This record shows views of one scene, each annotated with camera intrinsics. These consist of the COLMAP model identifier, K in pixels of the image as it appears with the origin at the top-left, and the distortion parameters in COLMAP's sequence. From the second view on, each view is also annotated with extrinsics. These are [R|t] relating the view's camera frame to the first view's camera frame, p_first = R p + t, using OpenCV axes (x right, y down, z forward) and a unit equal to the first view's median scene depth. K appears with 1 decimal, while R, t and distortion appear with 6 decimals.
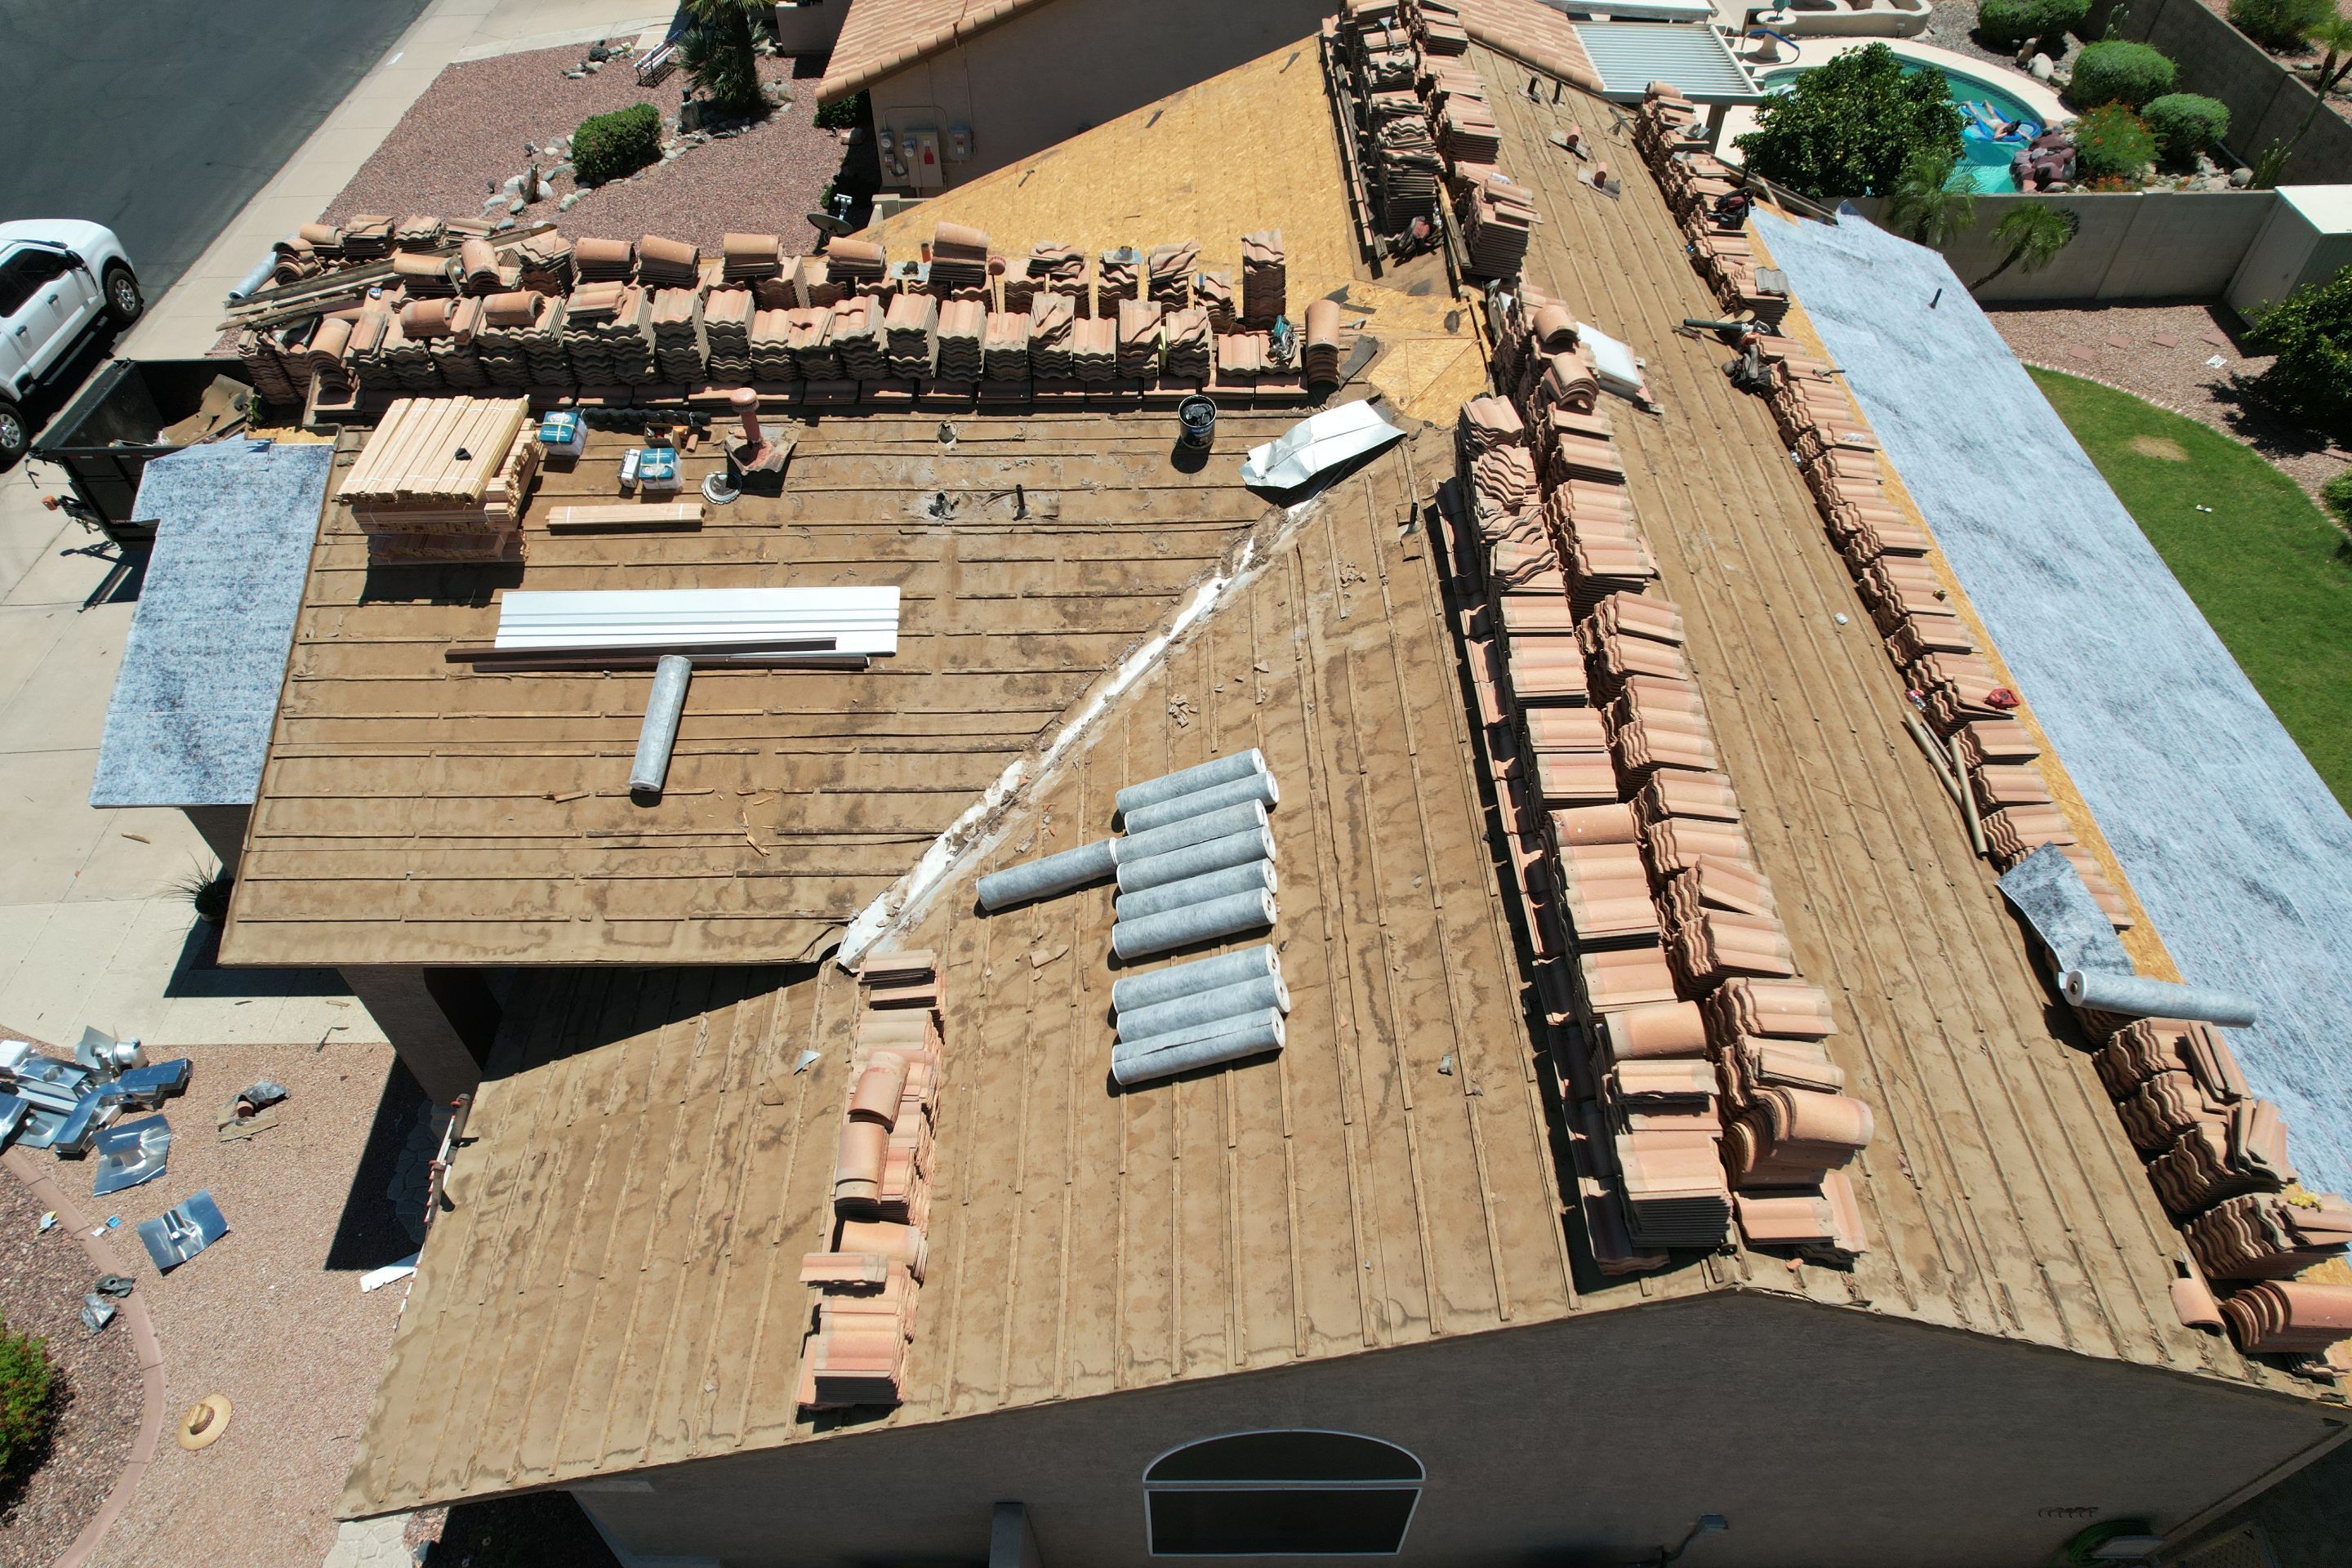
lens RADIAL K [[1504.5, 0, 1179.0], [0, 1504.5, 789.1], [0, 0, 1]] dist [-0.064796, 0.051610]
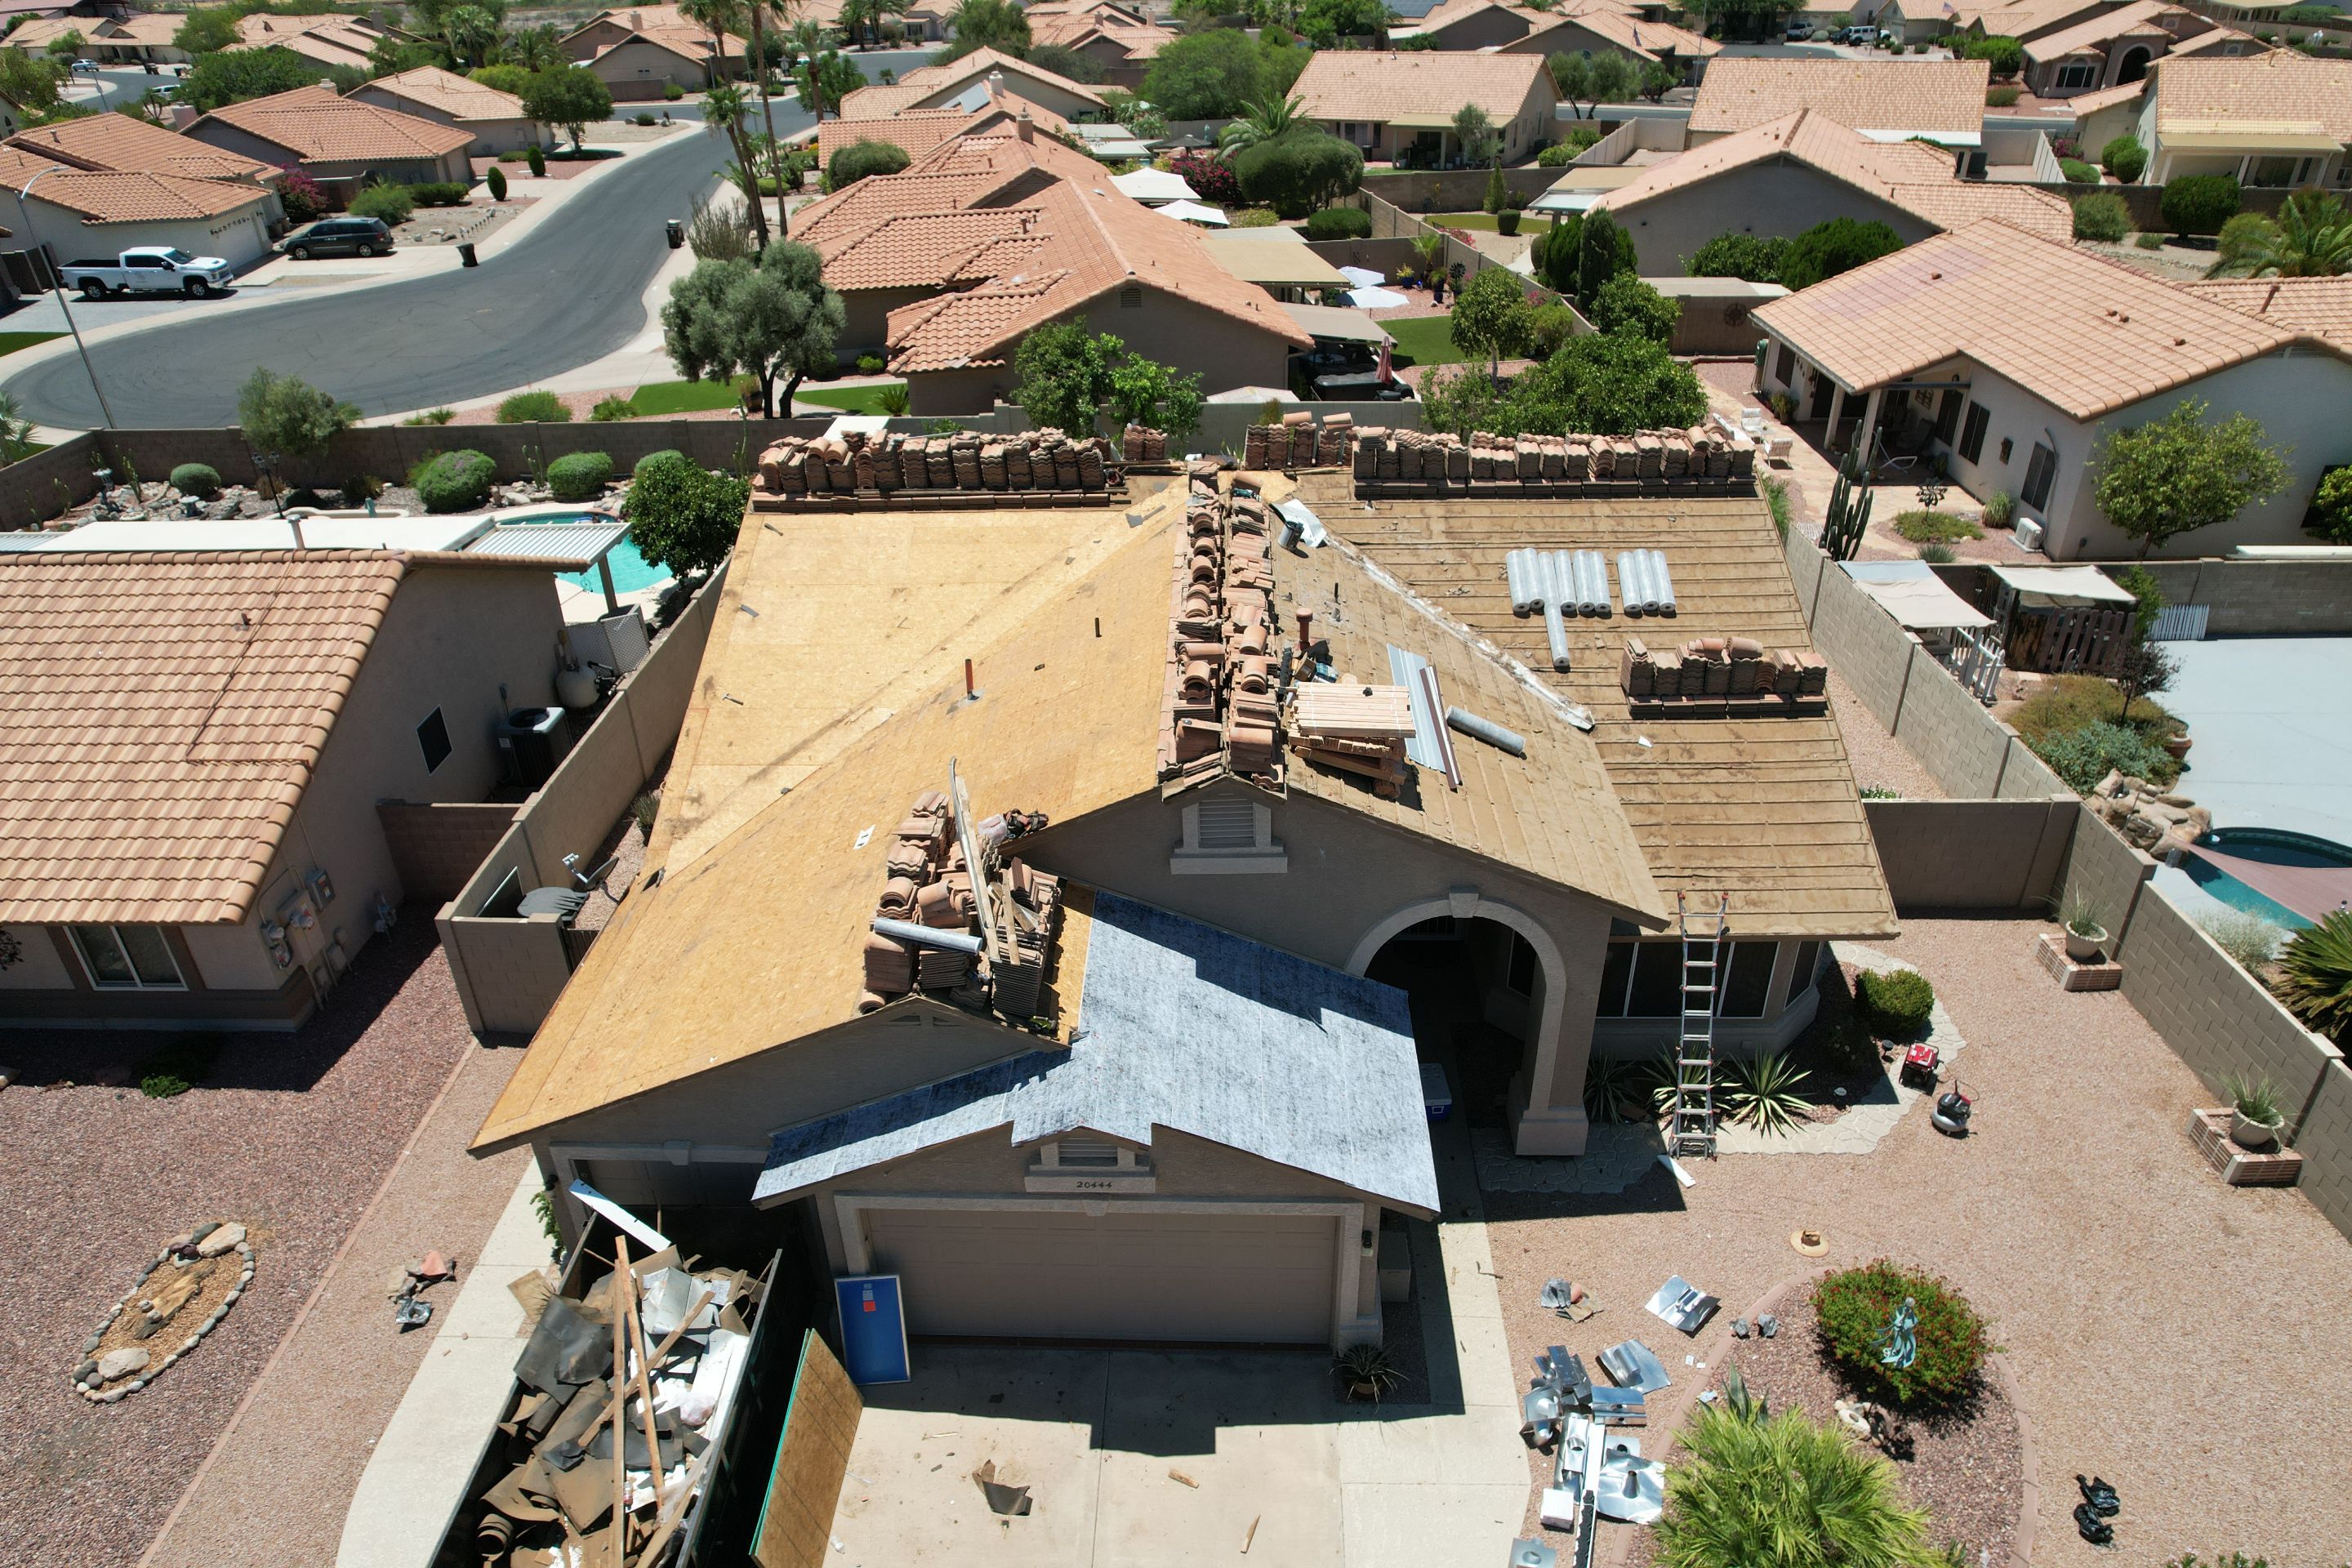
lens RADIAL K [[1504.5, 0, 1174.7], [0, 1504.5, 788.9], [0, 0, 1]] dist [-0.064796, 0.051610]
pose [[0.039334, -0.495930, 0.867471, -1.746460], [0.747630, 0.590588, 0.303737, -0.731450], [-0.662950, 0.636600, 0.394002, 0.583574]]
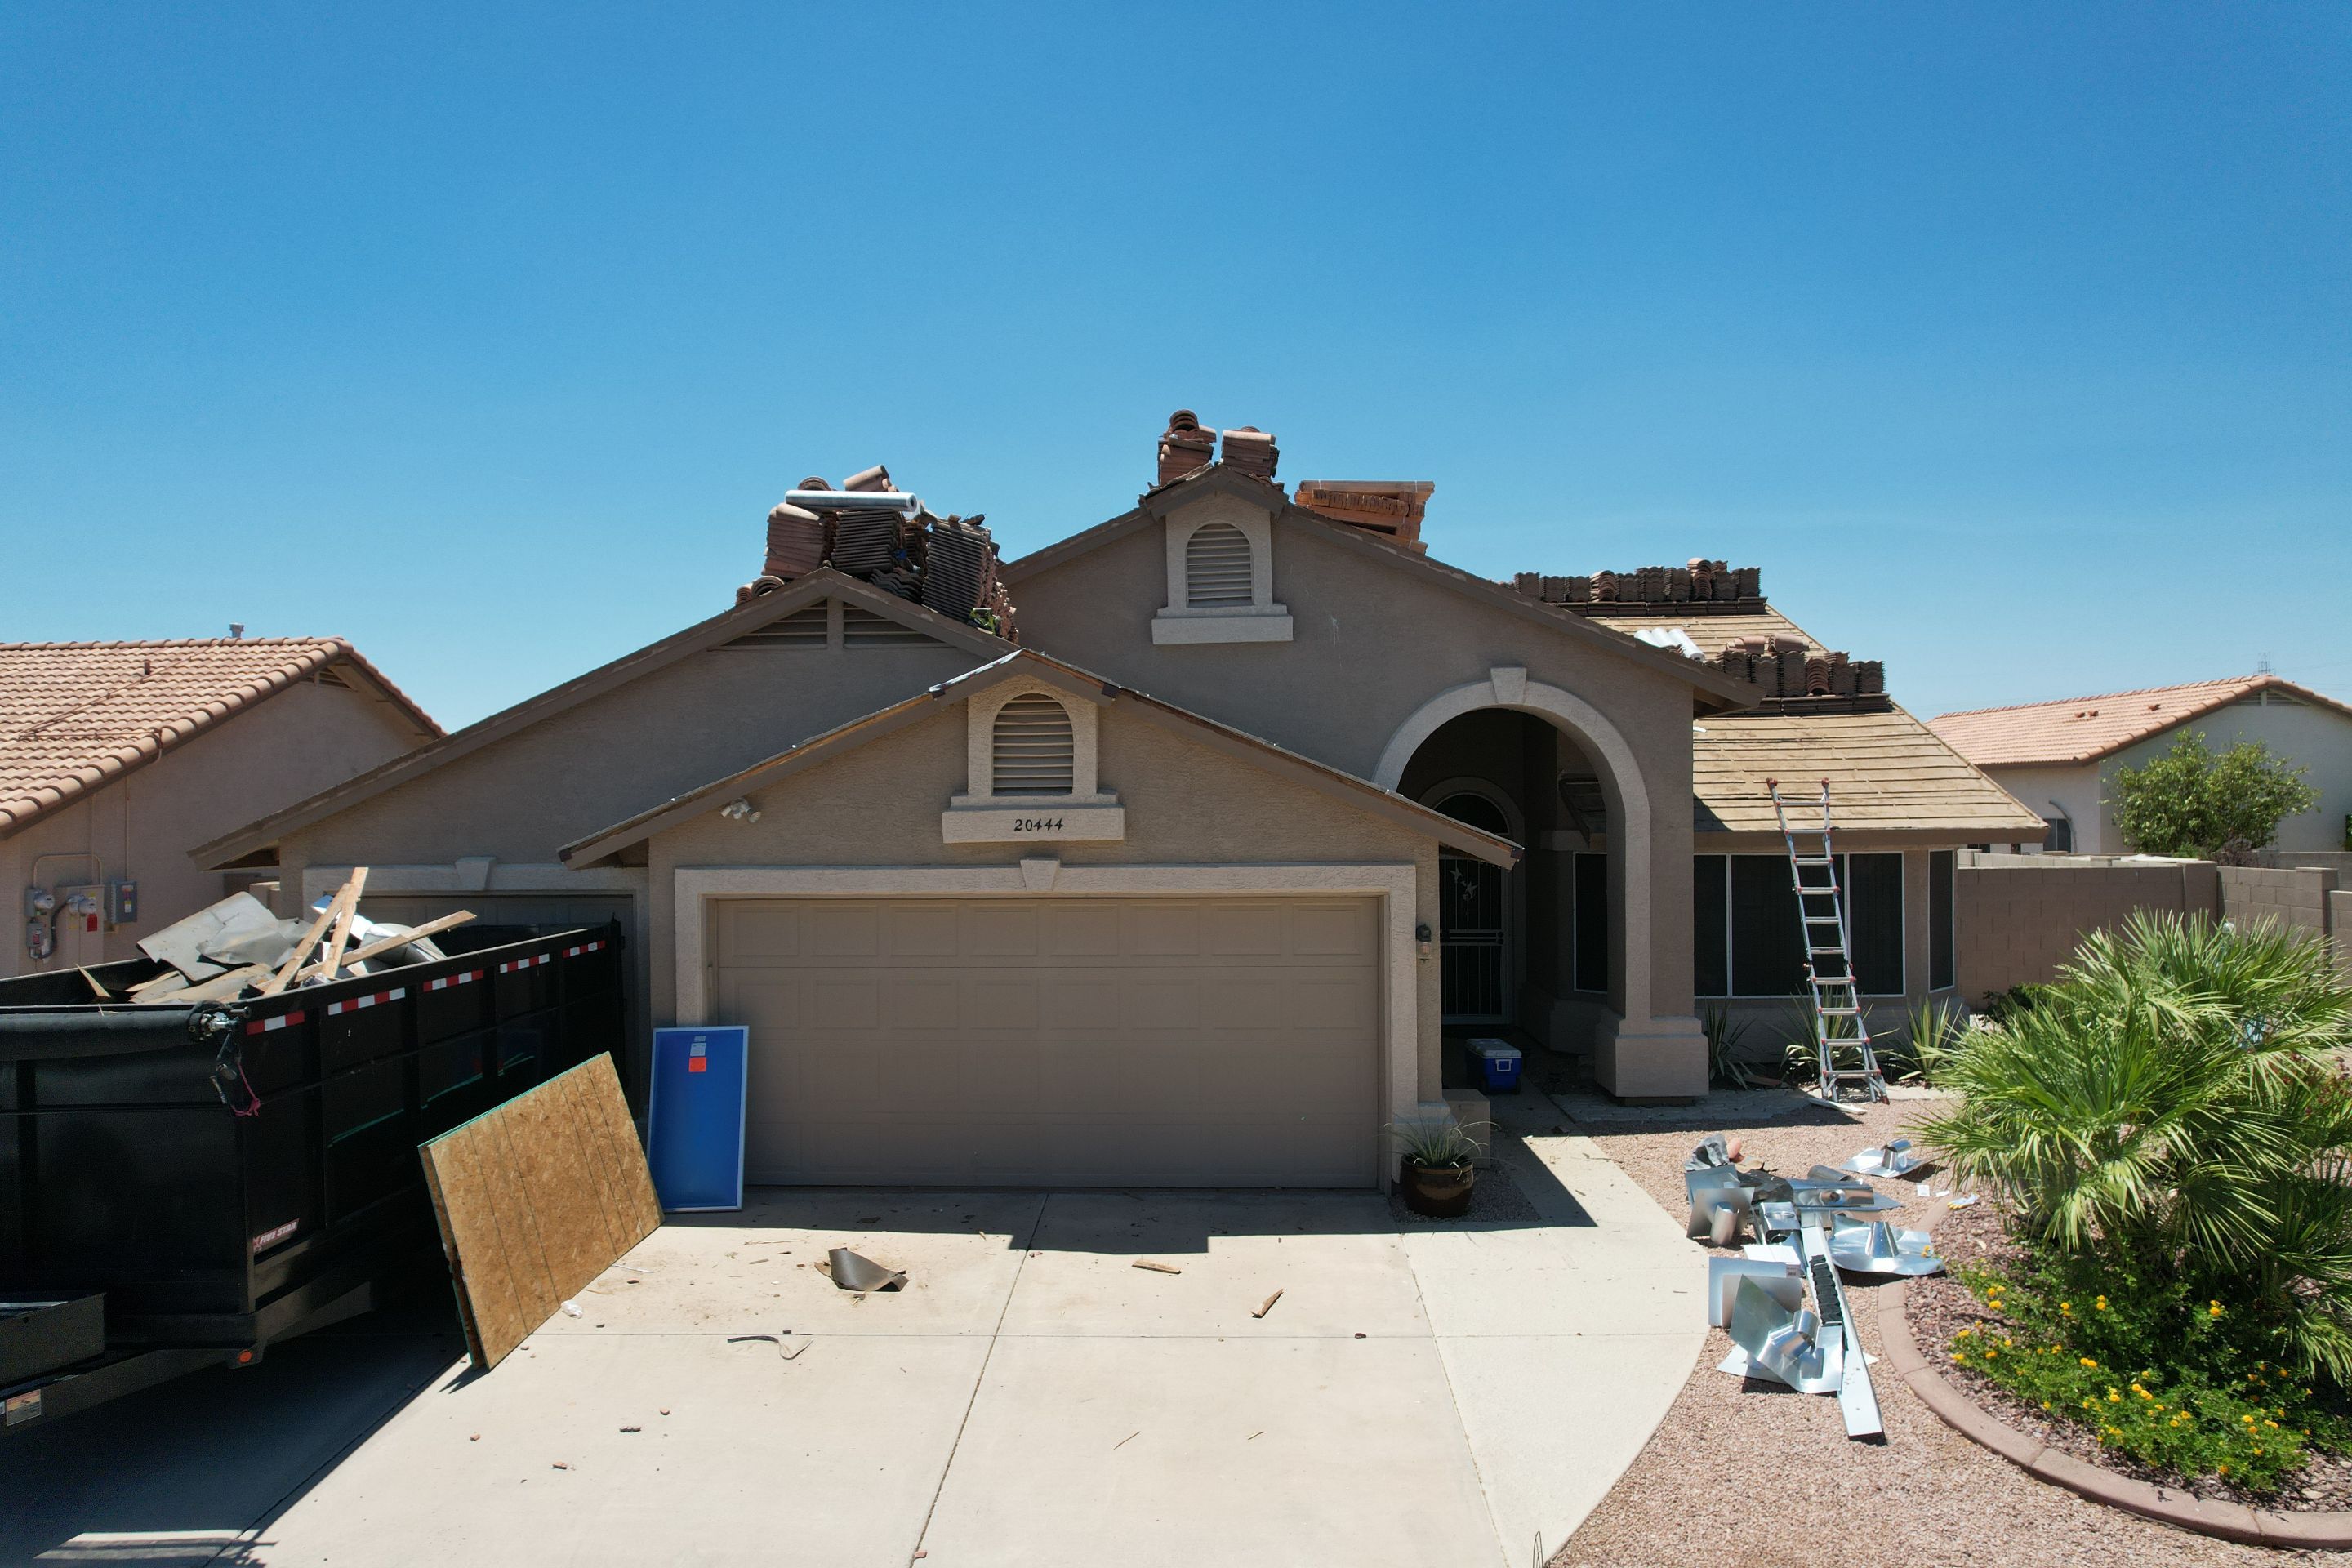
lens RADIAL K [[1504.5, 0, 1173.6], [0, 1504.5, 777.0], [0, 0, 1]] dist [-0.064796, 0.051610]
pose [[0.036152, 0.024678, 0.999042, -1.728592], [0.739229, 0.672058, -0.043351, -0.131865], [-0.672483, 0.740088, 0.006054, 1.244274]]
